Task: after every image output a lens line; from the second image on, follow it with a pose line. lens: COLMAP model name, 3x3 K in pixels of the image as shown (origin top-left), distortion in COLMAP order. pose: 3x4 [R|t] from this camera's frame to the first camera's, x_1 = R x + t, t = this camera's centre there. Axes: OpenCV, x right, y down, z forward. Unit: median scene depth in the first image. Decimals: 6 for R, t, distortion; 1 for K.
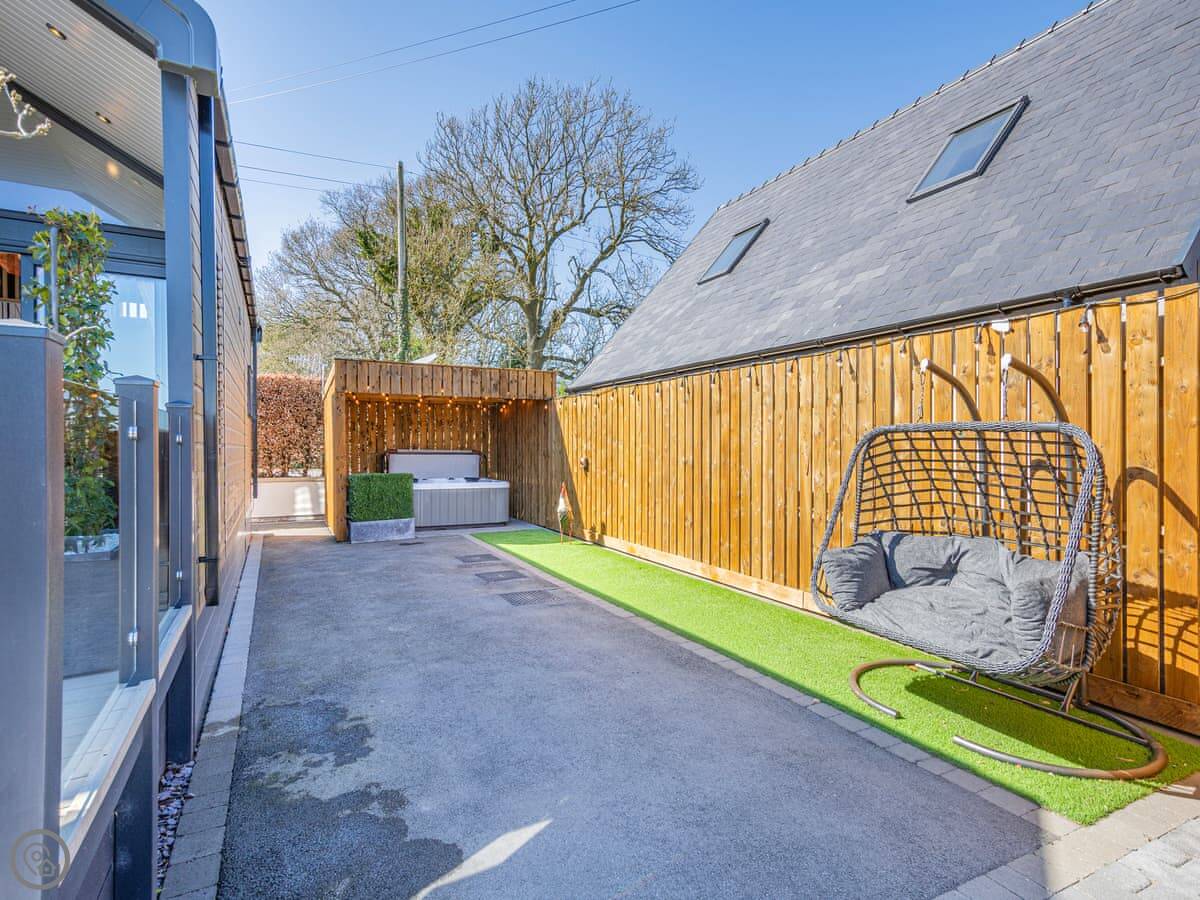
lens RADIAL K [[589.7, 0, 569.6], [0, 589.7, 465.0], [0, 0, 1]] dist [0.014331, -0.000033]
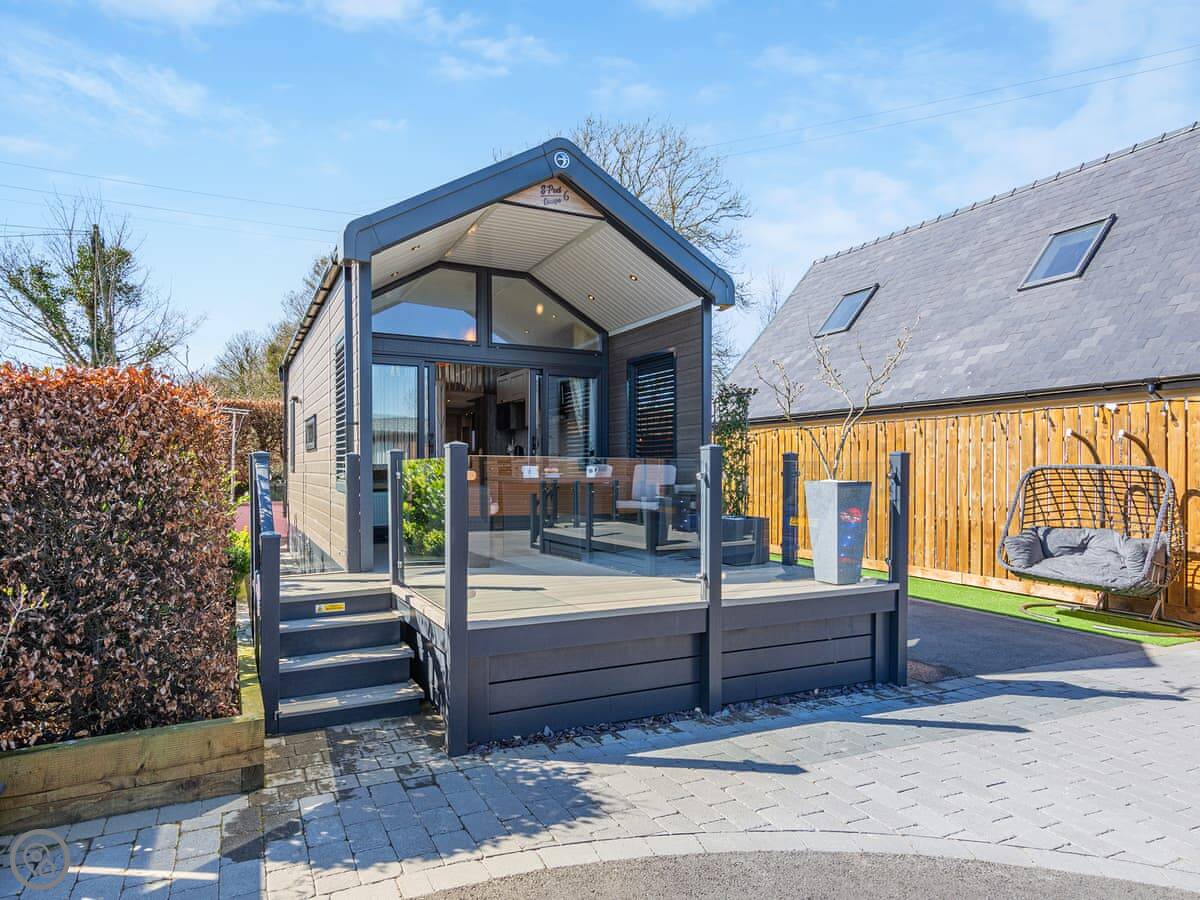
lens RADIAL K [[645.8, 0, 516.2], [0, 645.8, 490.5], [0, 0, 1]] dist [0.013491, -0.000806]
pose [[0.998242, 0.002627, -0.059210, -0.624998], [-0.002594, 0.999996, 0.000633, 0.006951], [0.059212, -0.000478, 0.998245, -0.699834]]
